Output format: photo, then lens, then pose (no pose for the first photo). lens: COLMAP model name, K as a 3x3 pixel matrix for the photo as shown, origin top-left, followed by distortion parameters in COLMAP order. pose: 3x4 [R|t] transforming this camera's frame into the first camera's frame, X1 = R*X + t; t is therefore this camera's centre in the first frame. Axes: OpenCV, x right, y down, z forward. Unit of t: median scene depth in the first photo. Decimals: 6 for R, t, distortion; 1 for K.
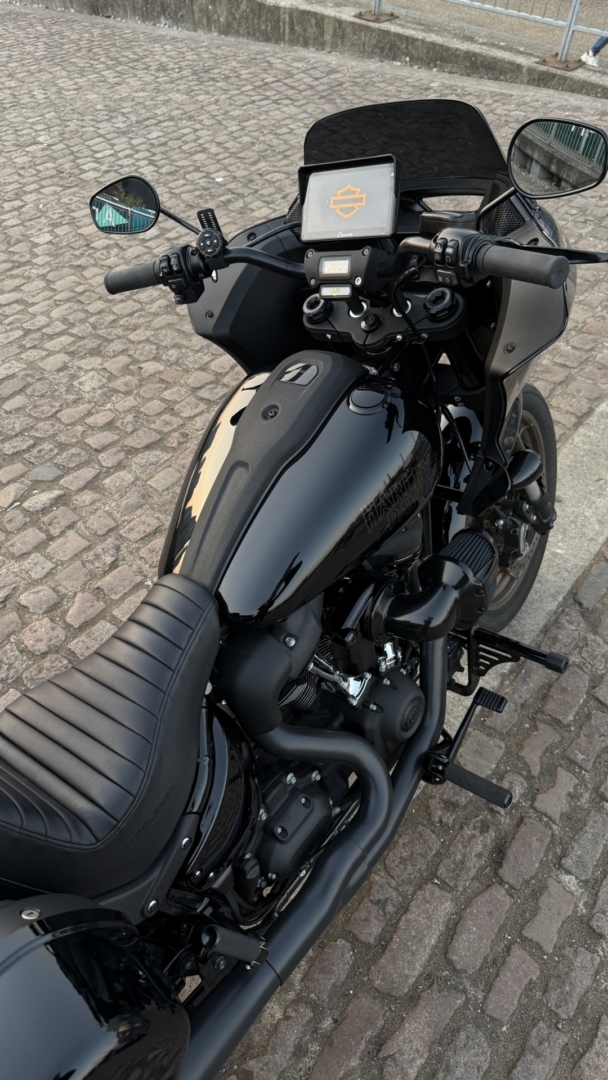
lens RADIAL K [[766.8, 0, 299.5], [0, 766.8, 543.8], [0, 0, 1]] dist [0.020003, -0.047292]
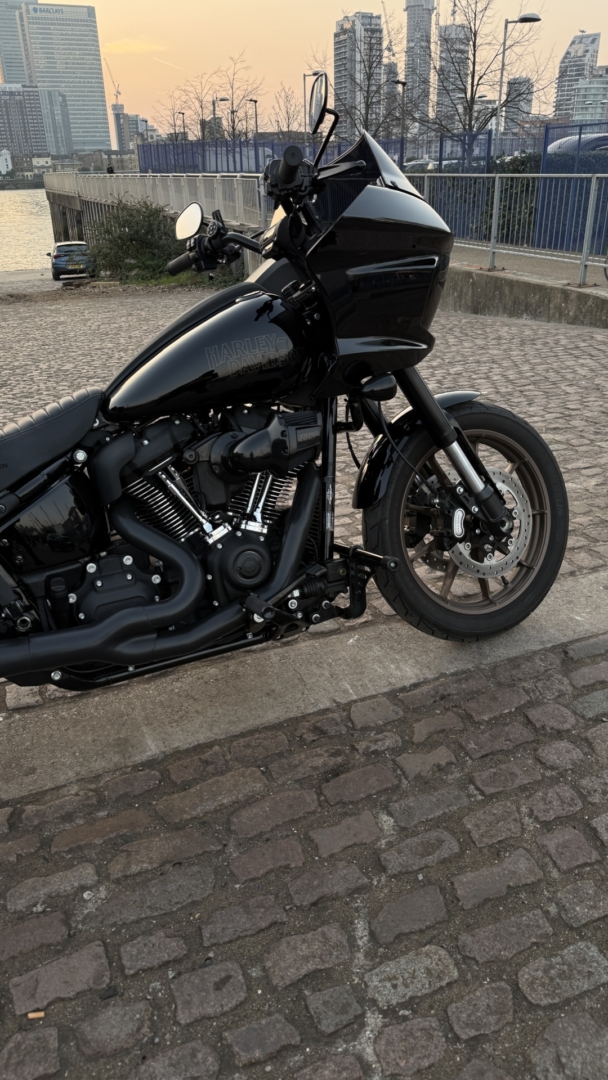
lens RADIAL K [[752.6, 0, 304.0], [0, 752.6, 540.0], [0, 0, 1]] dist [0.052031, -0.059367]
pose [[0.869863, 0.156534, -0.467799, 0.565710], [-0.315690, 0.905340, -0.284076, 0.366658], [0.379049, 0.394787, 0.836938, 0.018765]]
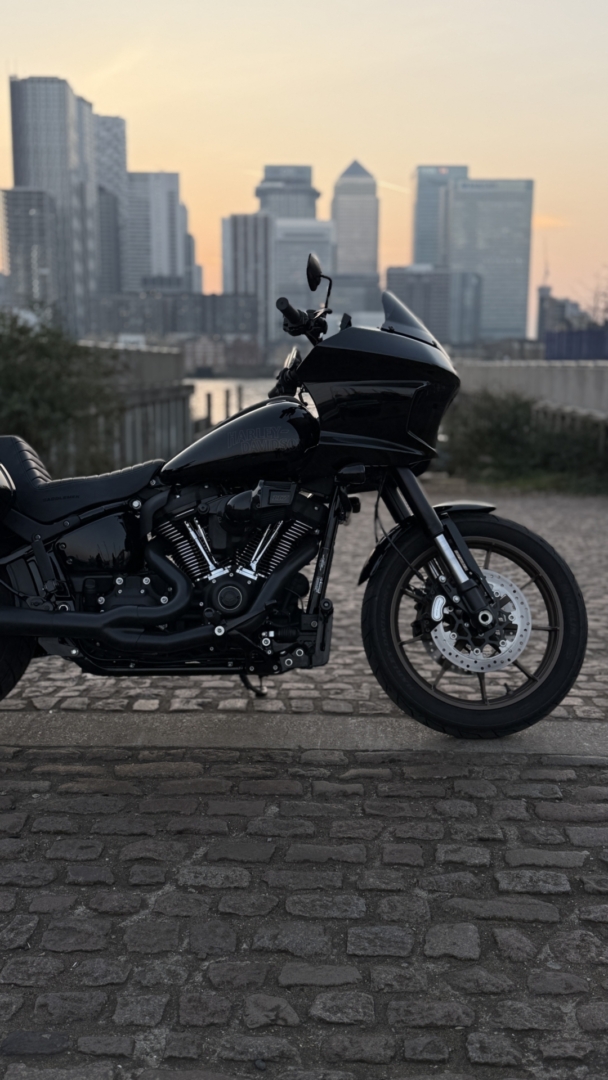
lens RADIAL K [[1034.9, 0, 304.0], [0, 1034.9, 540.0], [0, 0, 1]] dist [0.099638, 0.002846]
pose [[0.596134, 0.088104, -0.798037, 1.369645], [-0.573055, 0.742867, -0.346059, 0.564546], [0.562345, 0.663617, 0.493336, -0.003685]]
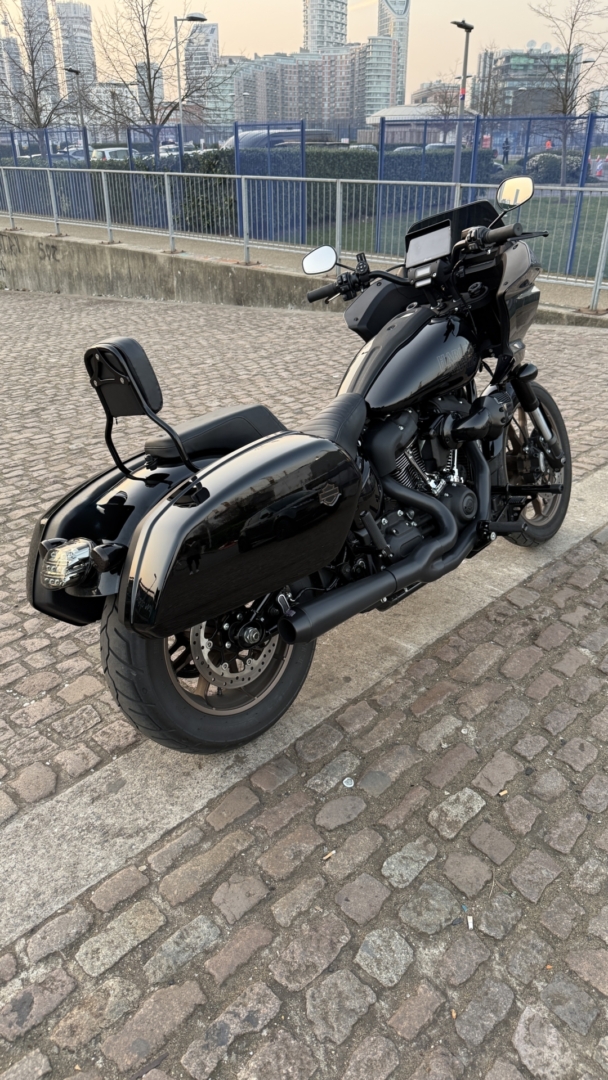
lens RADIAL K [[752.0, 0, 304.0], [0, 752.0, 540.0], [0, 0, 1]] dist [0.088853, -0.124086]
pose [[0.994203, 0.005827, -0.107366, -0.031211], [-0.042107, 0.939881, -0.338895, 0.660197], [0.098936, 0.341451, 0.934678, -0.449173]]
